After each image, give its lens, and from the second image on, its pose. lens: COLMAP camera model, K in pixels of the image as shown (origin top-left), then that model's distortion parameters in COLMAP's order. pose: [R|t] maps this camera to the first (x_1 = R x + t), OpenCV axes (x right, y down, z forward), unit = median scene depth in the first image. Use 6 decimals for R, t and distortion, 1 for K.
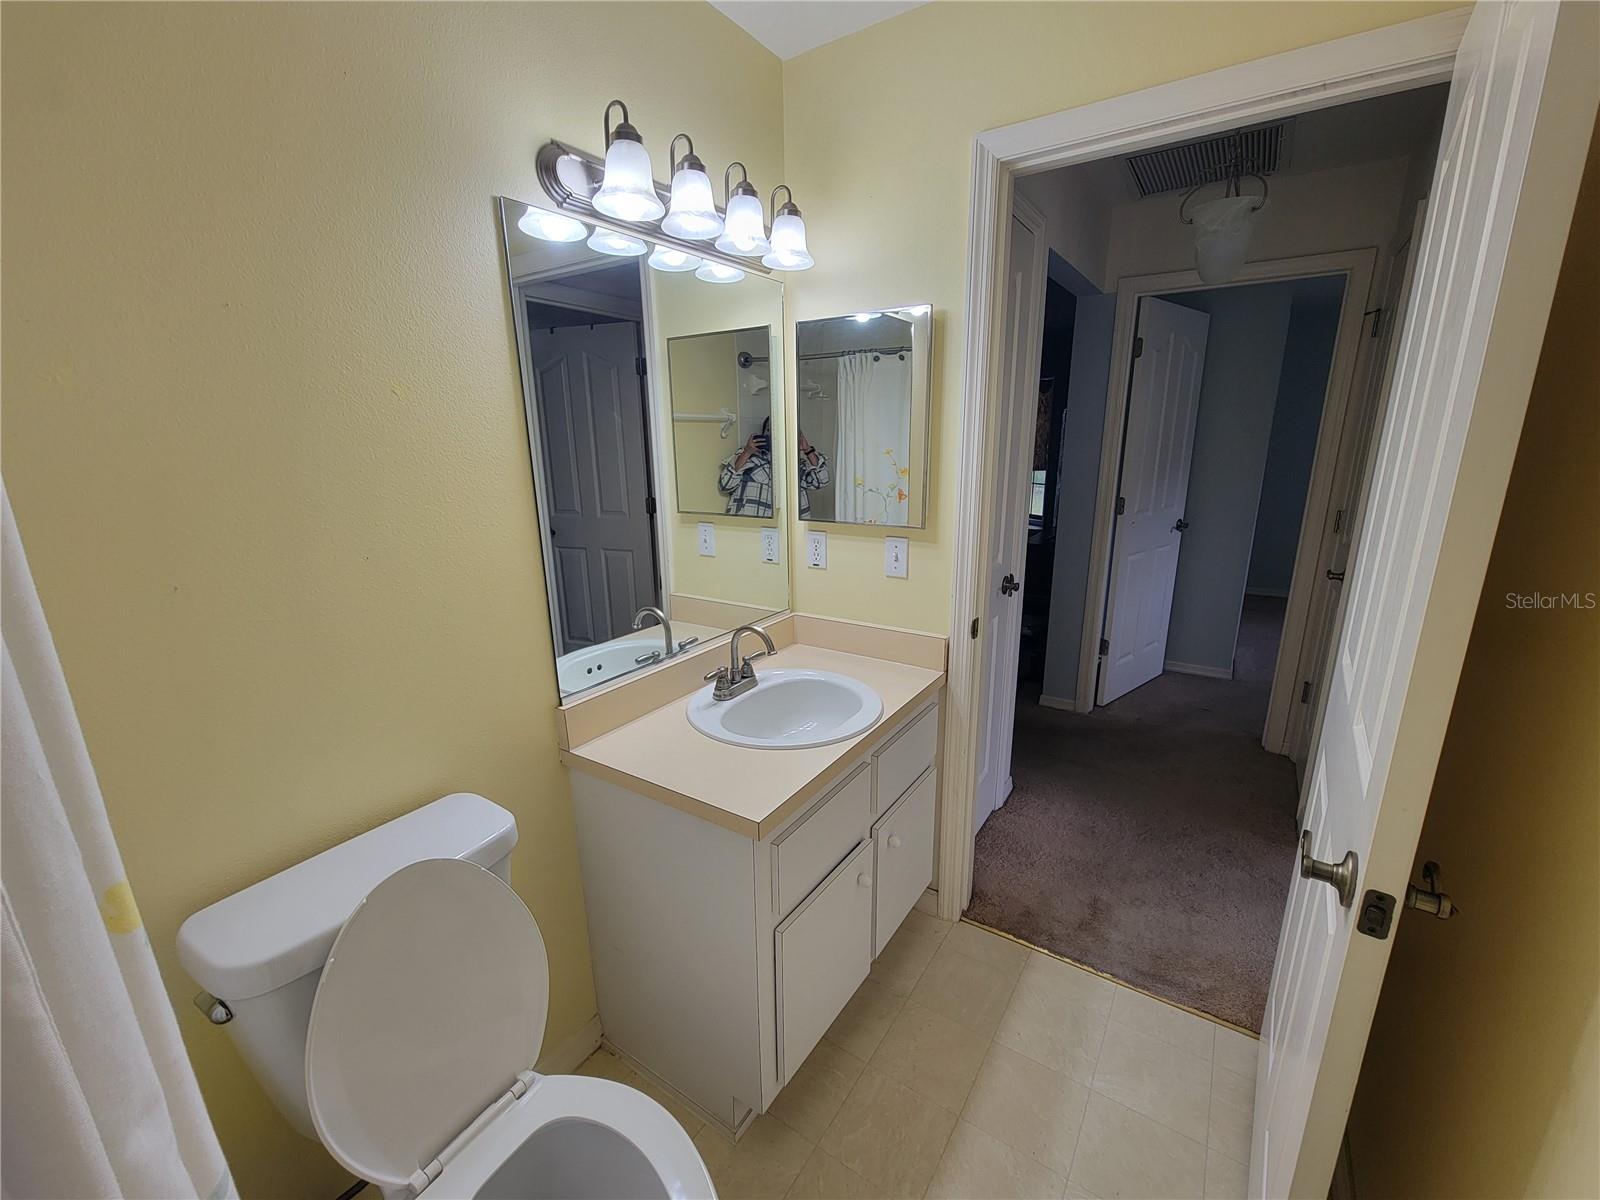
lens RADIAL K [[653.0, 0, 800.8], [0, 653.0, 603.5], [0, 0, 1]] dist [-0.002332, -0.000478]
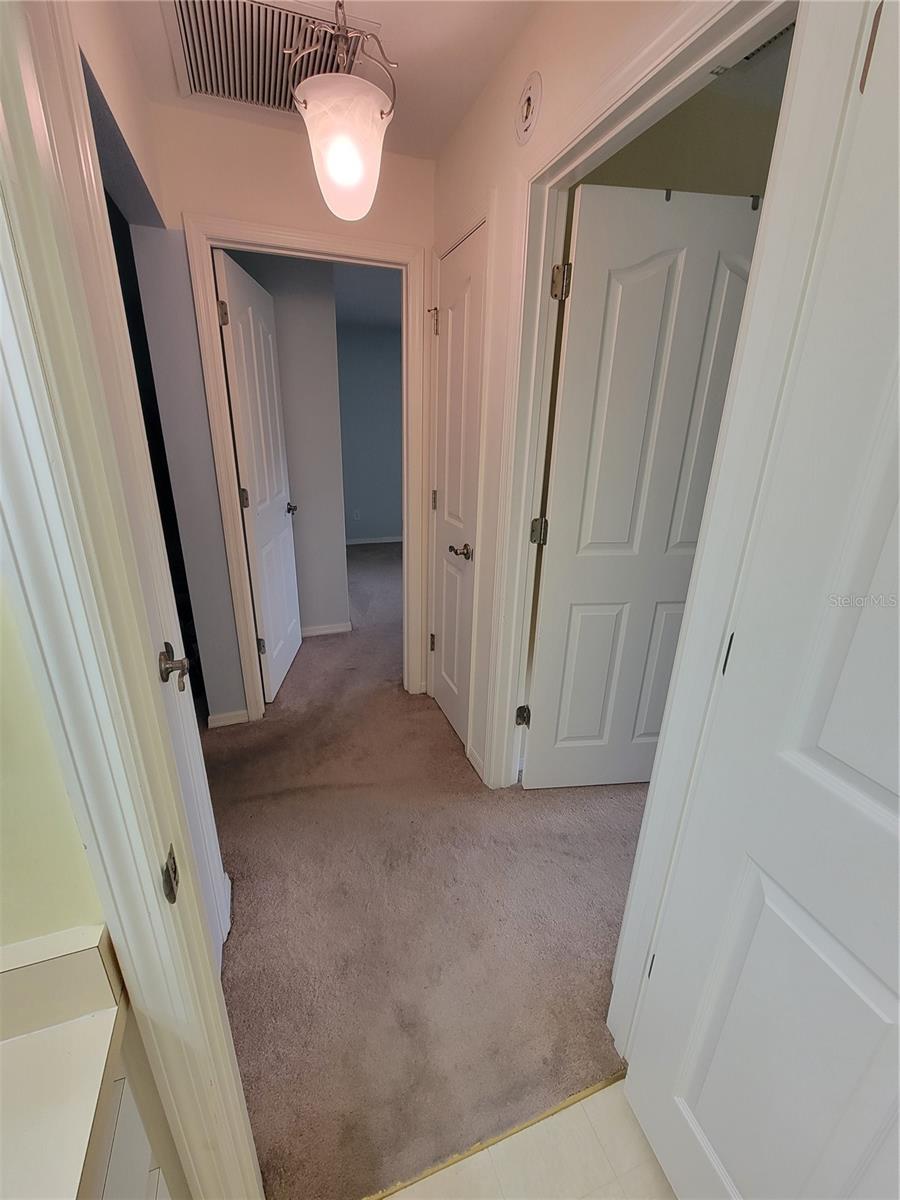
lens RADIAL K [[489.7, 0, 447.0], [0, 489.7, 601.2], [0, 0, 1]] dist [-0.002332, -0.000478]
pose [[0.587795, -0.253437, 0.768288, 0.103008], [0.173275, 0.967066, 0.186441, -0.097617], [-0.790236, 0.023536, 0.612350, 0.394168]]
